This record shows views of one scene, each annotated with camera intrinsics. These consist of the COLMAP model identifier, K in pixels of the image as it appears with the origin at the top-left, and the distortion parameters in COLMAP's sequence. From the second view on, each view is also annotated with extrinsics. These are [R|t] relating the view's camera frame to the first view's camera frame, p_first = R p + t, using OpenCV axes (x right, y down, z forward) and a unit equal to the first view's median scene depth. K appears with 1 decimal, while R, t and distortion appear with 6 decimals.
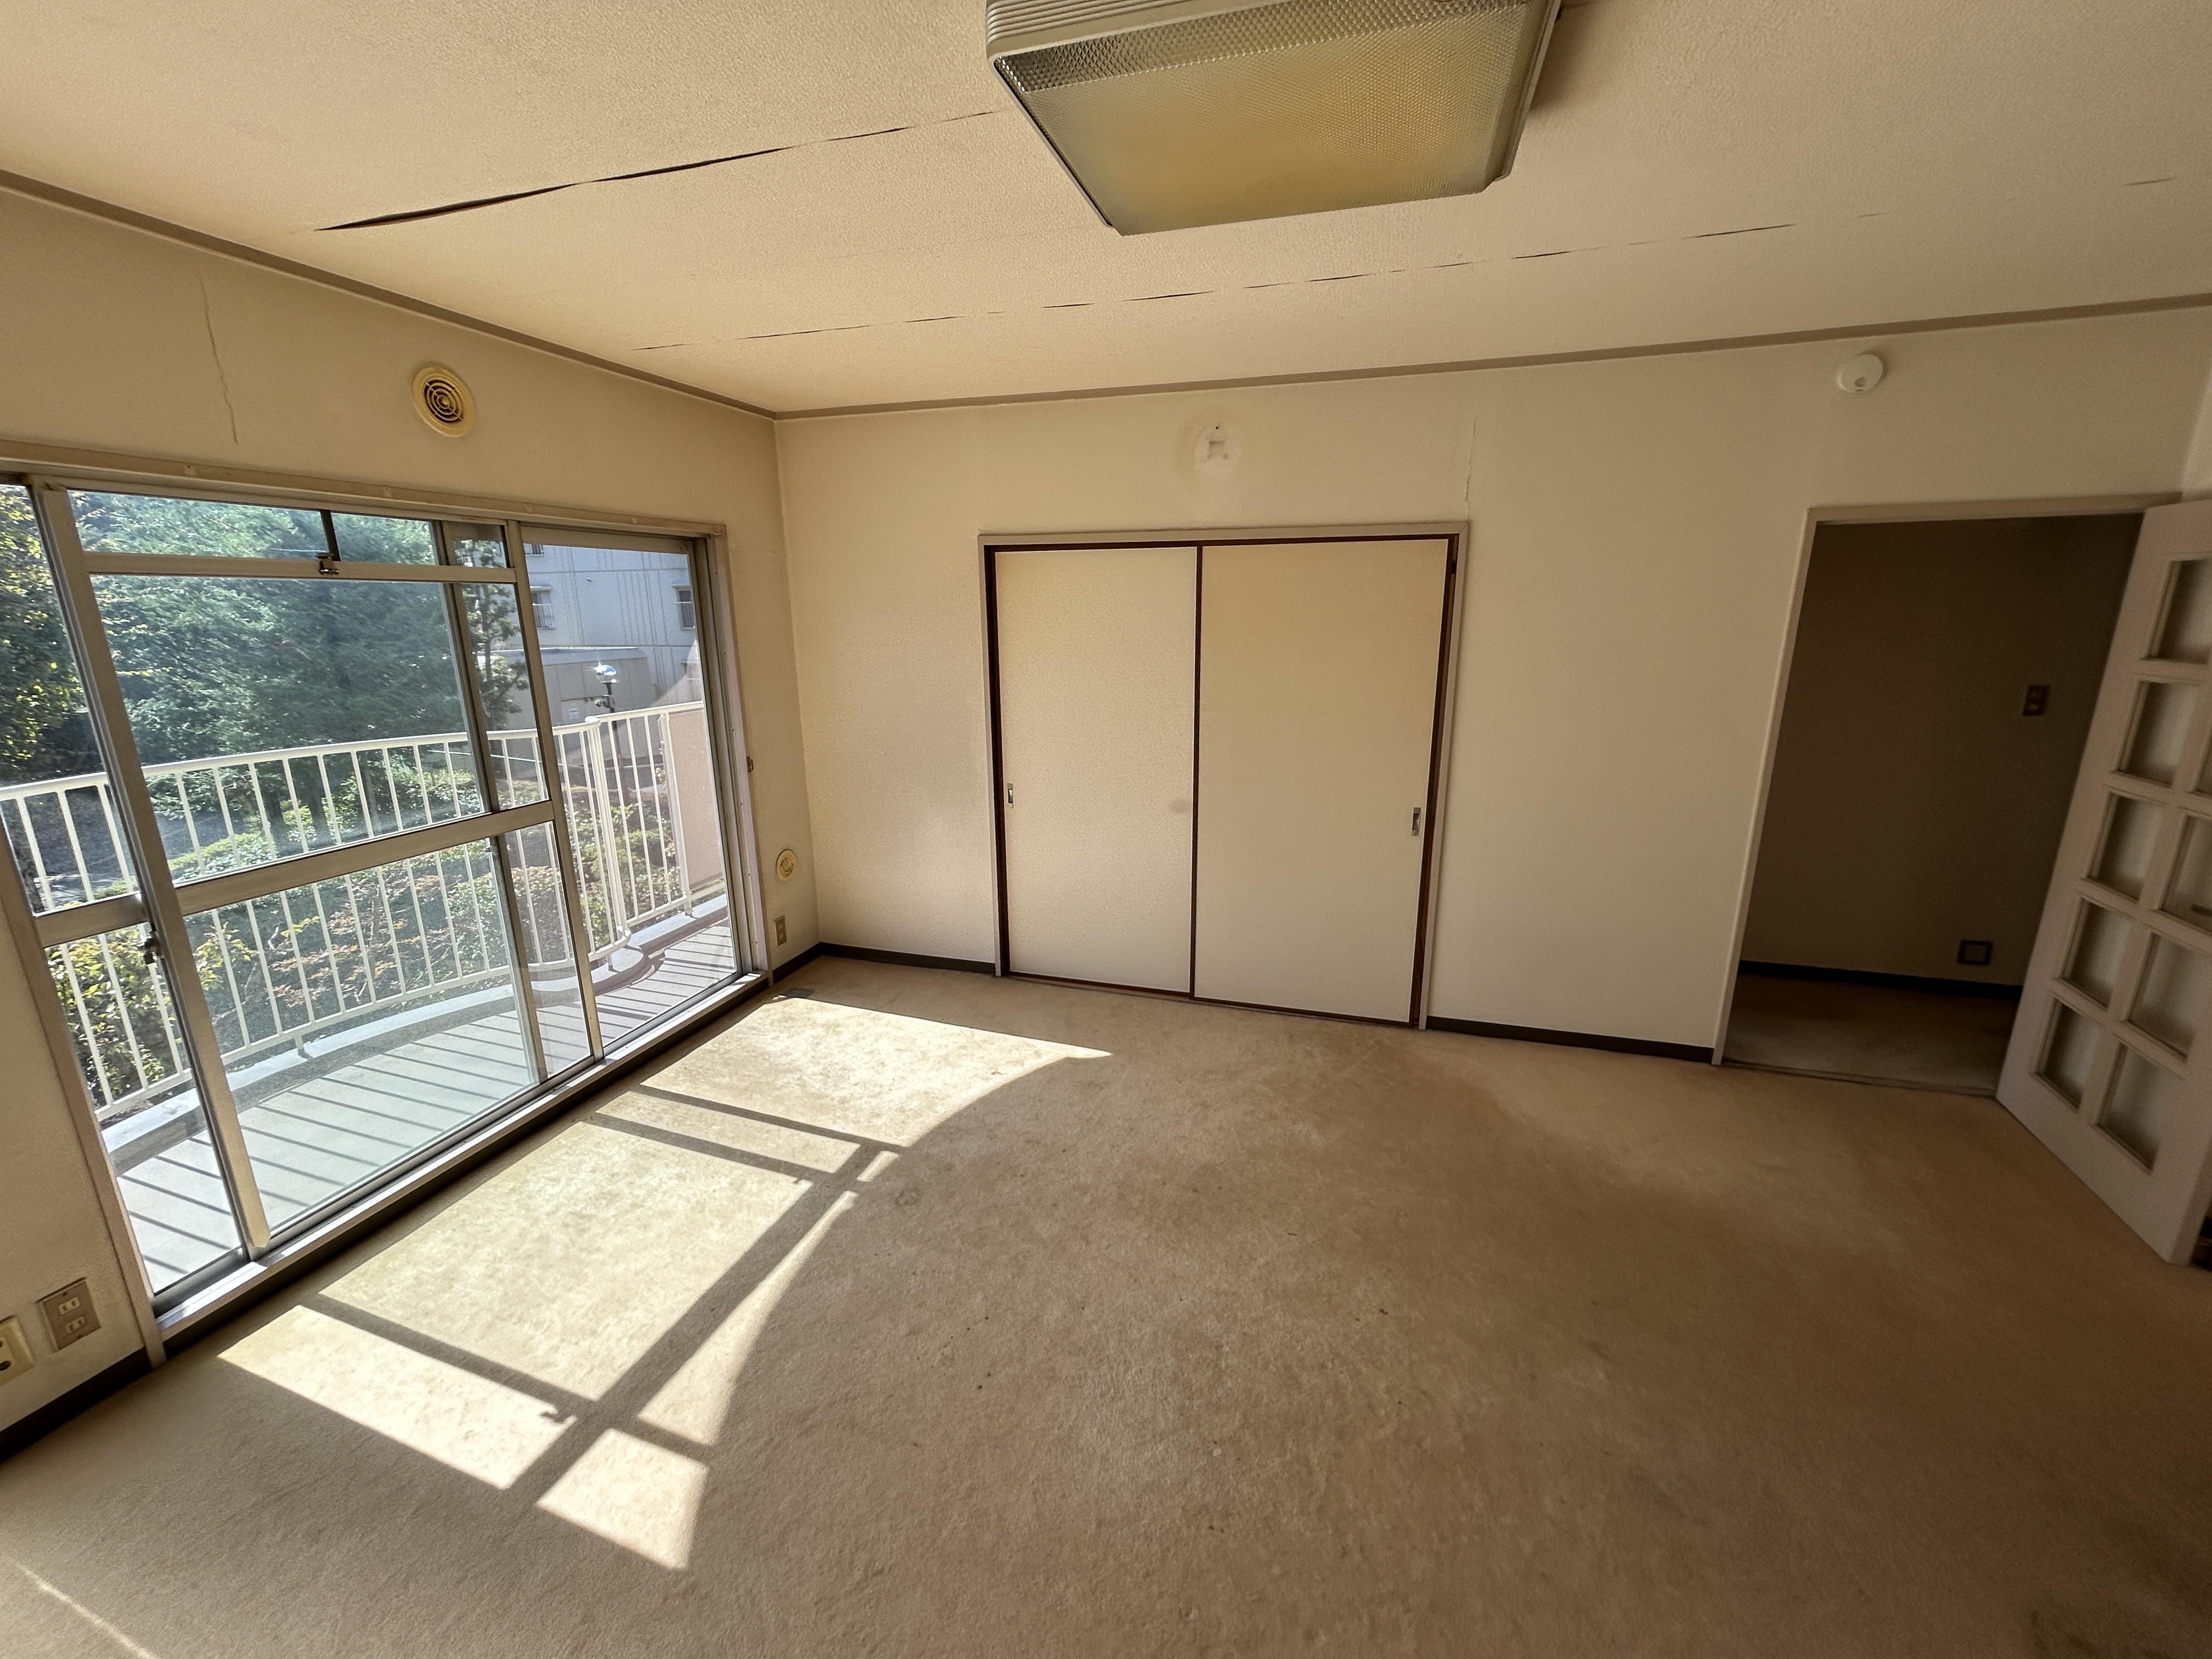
lens RADIAL K [[890.1, 0, 1105.0], [0, 890.1, 824.5], [0, 0, 1]] dist [-0.002593, -0.000494]
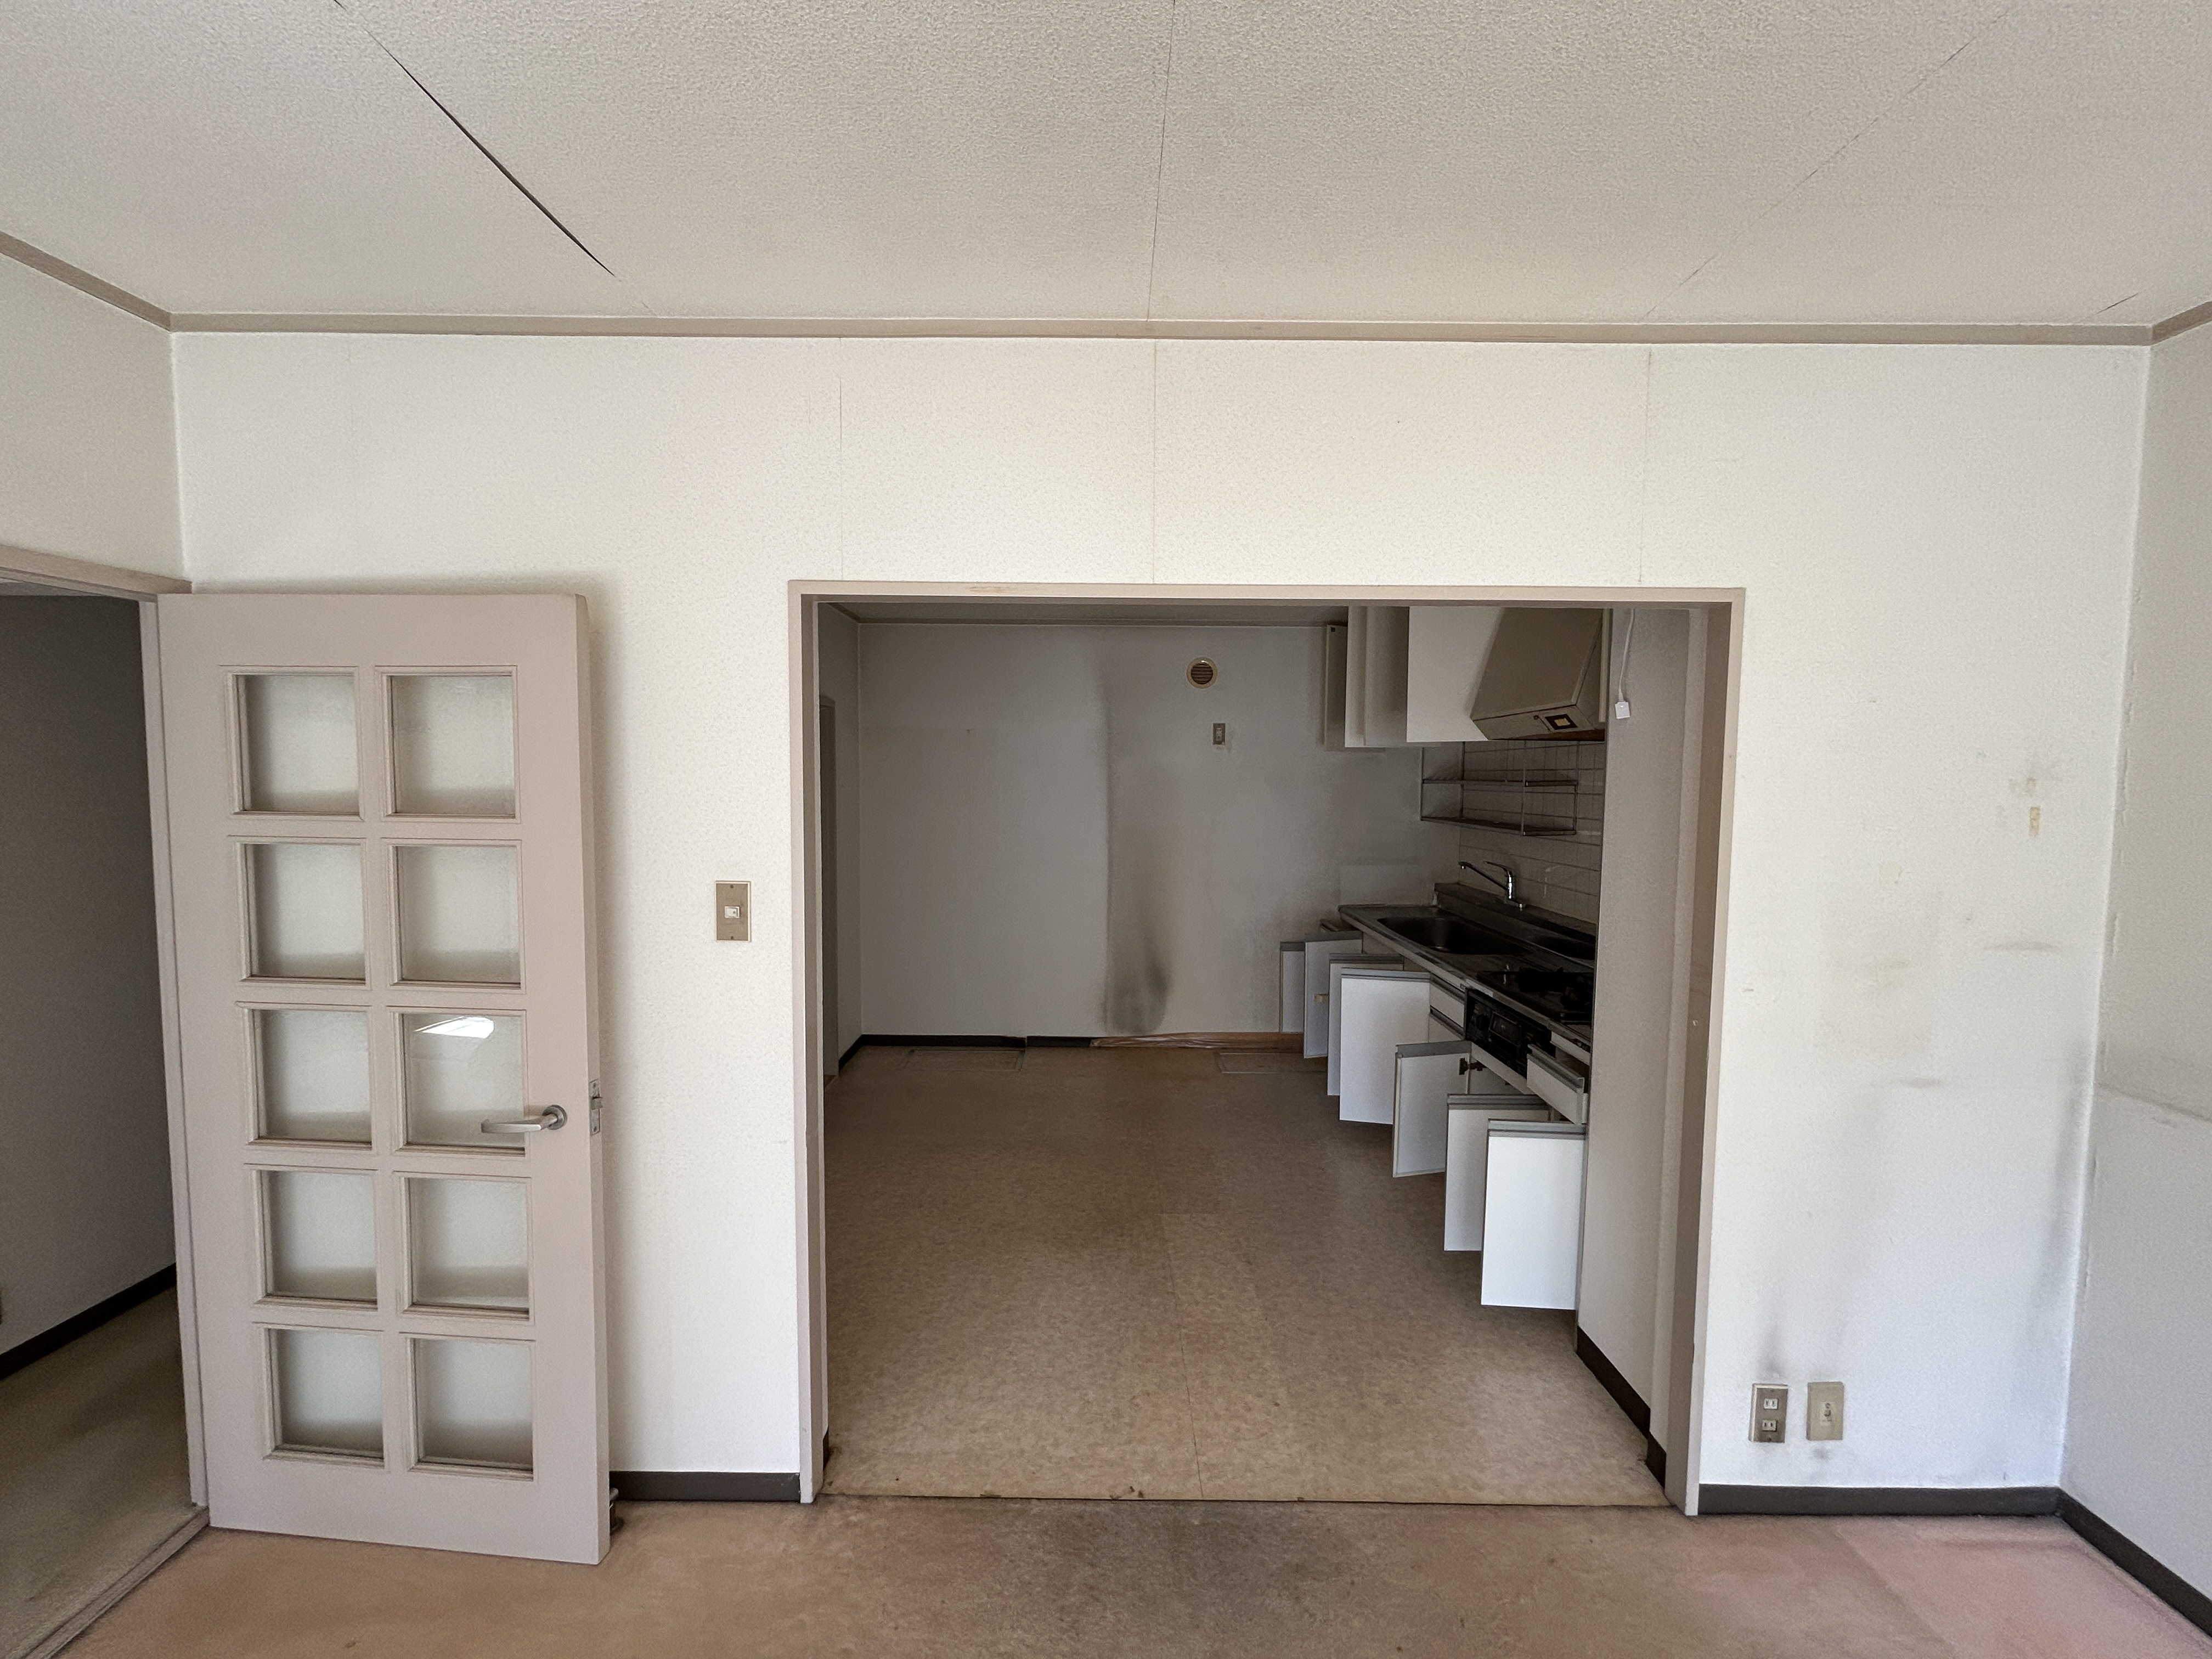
lens RADIAL K [[890.1, 0, 1103.1], [0, 890.1, 820.6], [0, 0, 1]] dist [-0.002593, -0.000494]
pose [[-0.312917, -0.047553, 0.948589, 0.310916], [0.222047, 0.967406, 0.121745, -0.115215], [-0.923460, 0.248727, -0.292159, 0.578741]]
